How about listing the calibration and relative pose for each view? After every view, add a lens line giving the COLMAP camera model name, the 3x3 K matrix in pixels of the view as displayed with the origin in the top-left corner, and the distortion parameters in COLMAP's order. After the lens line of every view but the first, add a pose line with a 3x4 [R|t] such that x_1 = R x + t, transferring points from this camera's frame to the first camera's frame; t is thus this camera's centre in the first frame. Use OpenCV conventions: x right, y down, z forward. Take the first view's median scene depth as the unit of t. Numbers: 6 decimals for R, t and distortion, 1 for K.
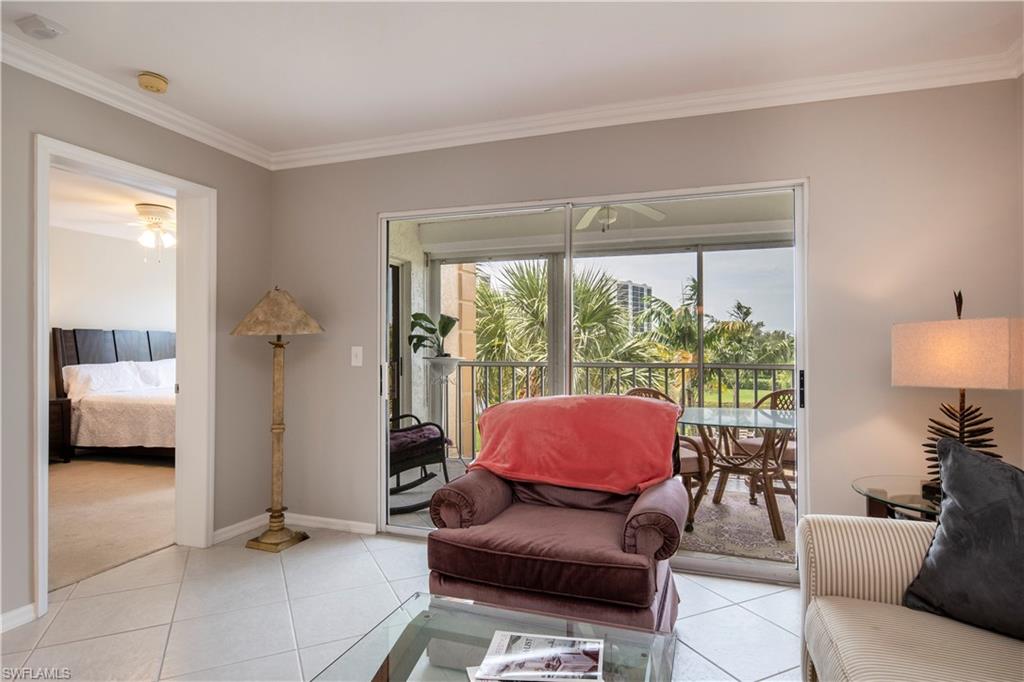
lens RADIAL K [[557.2, 0, 512.0], [0, 557.2, 341.0], [0, 0, 1]] dist [0.006500, 0.001297]
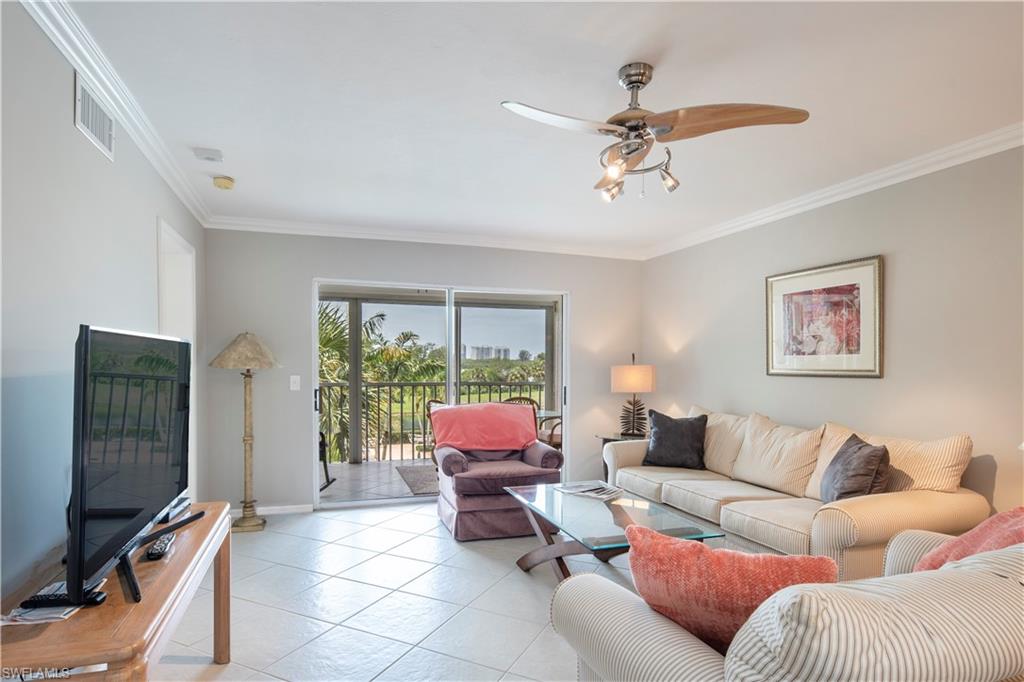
lens RADIAL K [[549.7, 0, 488.9], [0, 549.7, 364.5], [0, 0, 1]] dist [0.049515, 0.000114]
pose [[0.793486, 0.002807, 0.608582, -0.766150], [-0.011219, 0.999887, 0.010017, -0.037964], [-0.608485, -0.014776, 0.793428, -0.361752]]
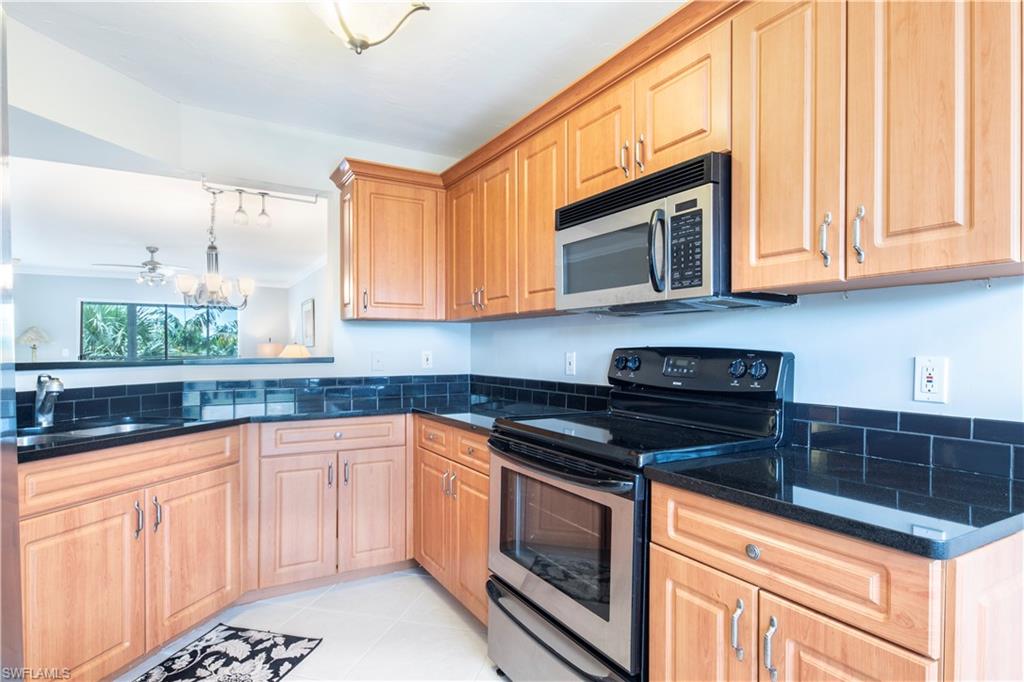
lens RADIAL K [[545.9, 0, 510.6], [0, 545.9, 347.9], [0, 0, 1]] dist [0.001272, -0.000904]
pose [[0.649484, 0.001645, 0.760373, -0.920477], [-0.006770, 0.999971, 0.003620, -0.018107], [-0.760345, -0.007499, 0.649476, -2.328030]]
